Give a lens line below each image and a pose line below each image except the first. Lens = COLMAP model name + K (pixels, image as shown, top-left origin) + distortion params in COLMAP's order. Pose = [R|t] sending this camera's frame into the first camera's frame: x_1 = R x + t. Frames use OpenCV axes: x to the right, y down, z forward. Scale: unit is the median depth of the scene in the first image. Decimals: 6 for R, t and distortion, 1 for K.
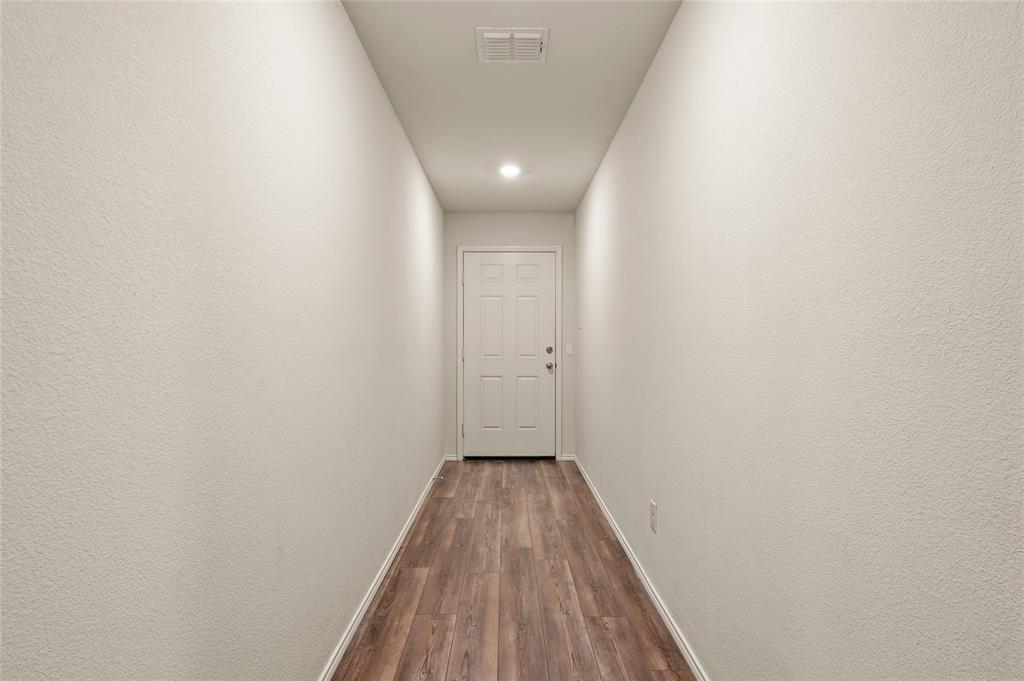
lens RADIAL K [[406.8, 0, 503.0], [0, 406.8, 339.3], [0, 0, 1]] dist [-0.001200, -0.001556]
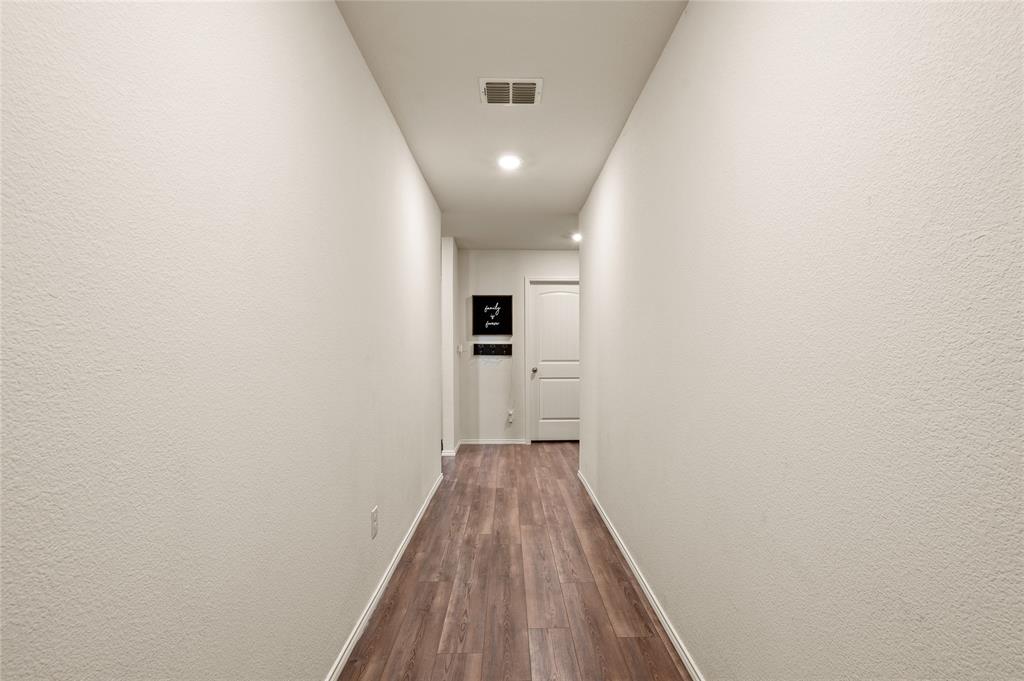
lens RADIAL K [[406.8, 0, 513.1], [0, 406.8, 344.3], [0, 0, 1]] dist [-0.001200, -0.001556]
pose [[-0.999707, 0.002685, -0.024058, 0.046917], [0.003335, 0.999630, -0.026994, 0.016390], [0.023977, -0.027066, -0.999346, 2.096135]]
